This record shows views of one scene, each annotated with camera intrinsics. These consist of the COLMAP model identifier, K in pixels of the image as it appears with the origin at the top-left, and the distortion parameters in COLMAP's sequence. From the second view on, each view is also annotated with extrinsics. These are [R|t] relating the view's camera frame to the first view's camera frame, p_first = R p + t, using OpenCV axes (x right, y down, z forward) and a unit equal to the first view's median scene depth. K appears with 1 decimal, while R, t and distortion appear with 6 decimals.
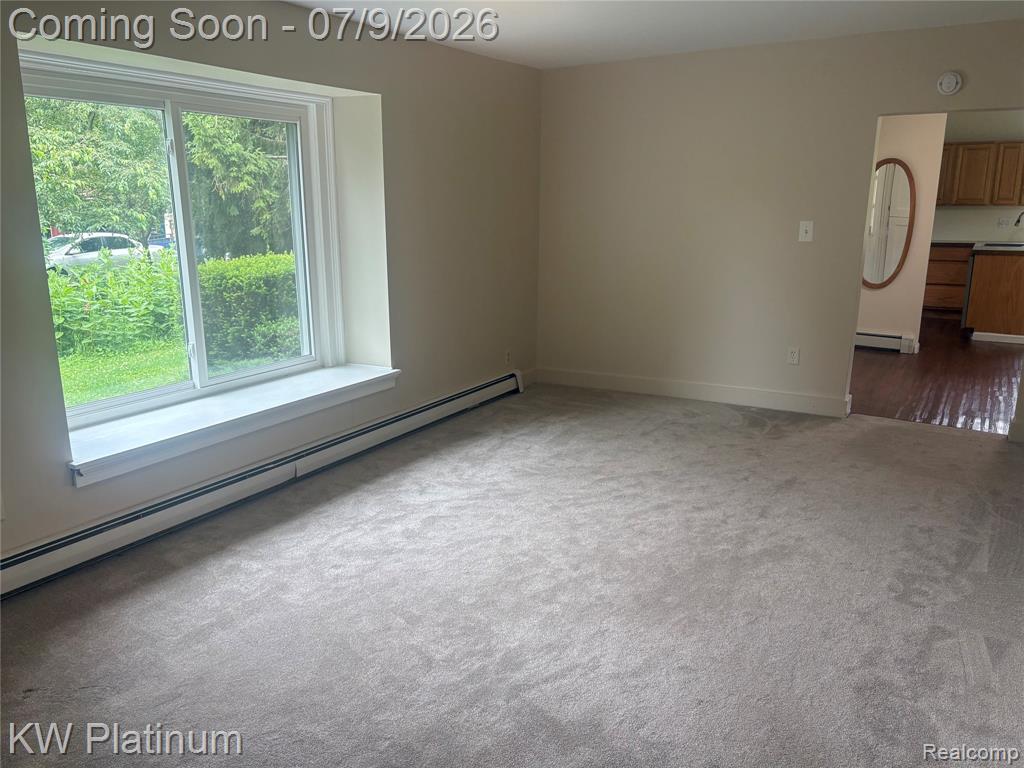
lens RADIAL K [[770.4, 0, 512.0], [0, 770.4, 384.0], [0, 0, 1]] dist [0.092897, -0.117712]
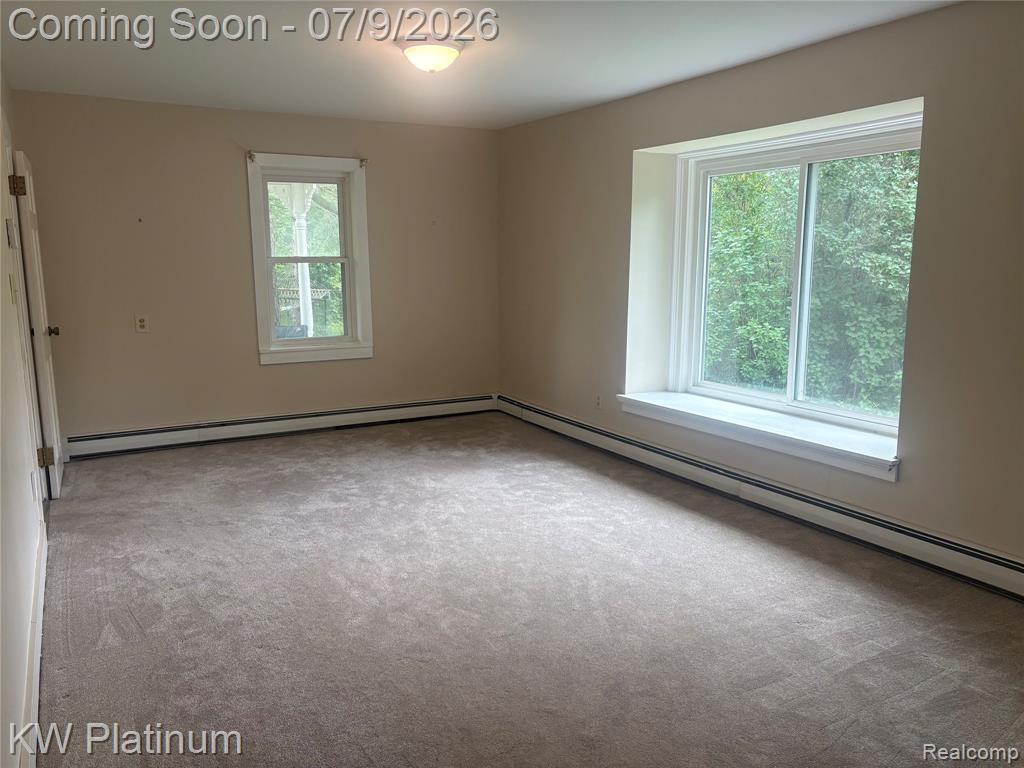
lens RADIAL K [[770.4, 0, 512.0], [0, 770.4, 384.0], [0, 0, 1]] dist [0.092897, -0.117712]
pose [[-0.470177, 0.146928, -0.870256, 0.763159], [-0.211392, 0.938595, 0.272676, -0.246825], [0.856882, 0.312171, -0.410246, 1.117029]]
